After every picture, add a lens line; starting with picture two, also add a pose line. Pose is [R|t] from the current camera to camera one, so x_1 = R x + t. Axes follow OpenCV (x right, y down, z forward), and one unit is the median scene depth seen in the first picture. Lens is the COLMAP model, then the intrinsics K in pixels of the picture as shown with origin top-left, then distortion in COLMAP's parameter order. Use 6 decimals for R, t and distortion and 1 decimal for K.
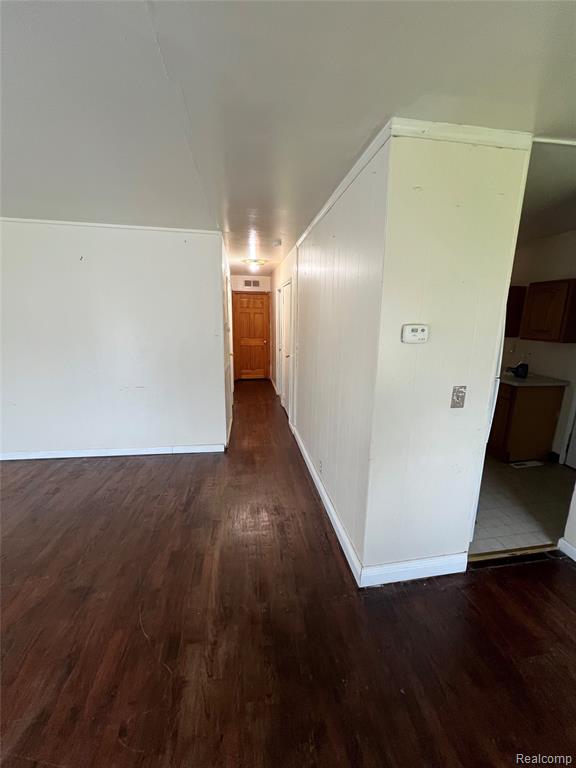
lens RADIAL K [[319.1, 0, 283.8], [0, 319.1, 382.2], [0, 0, 1]] dist [-0.014136, 0.000027]
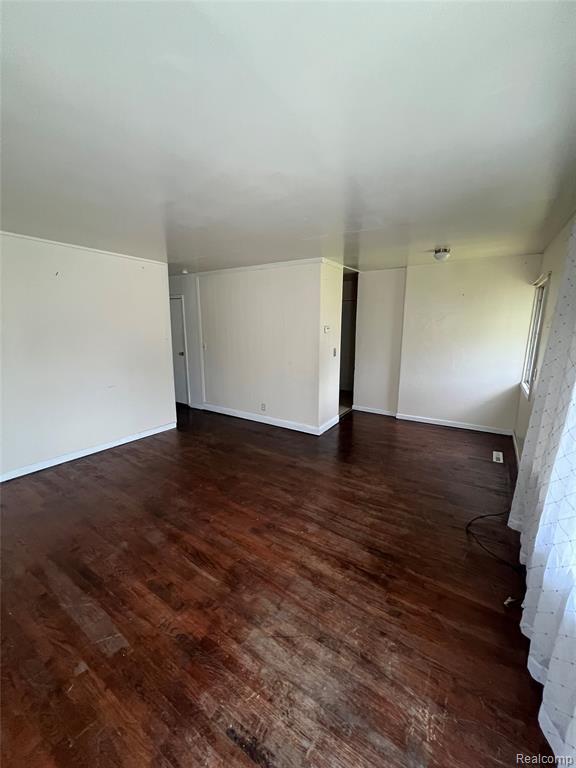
lens RADIAL K [[306.2, 0, 288.7], [0, 306.2, 386.0], [0, 0, 1]] dist [0.000899, 0.000038]
pose [[0.663241, -0.155504, 0.732073, -0.960178], [0.170651, 0.983830, 0.054375, 0.067992], [-0.728691, 0.088866, 0.679053, -0.277783]]
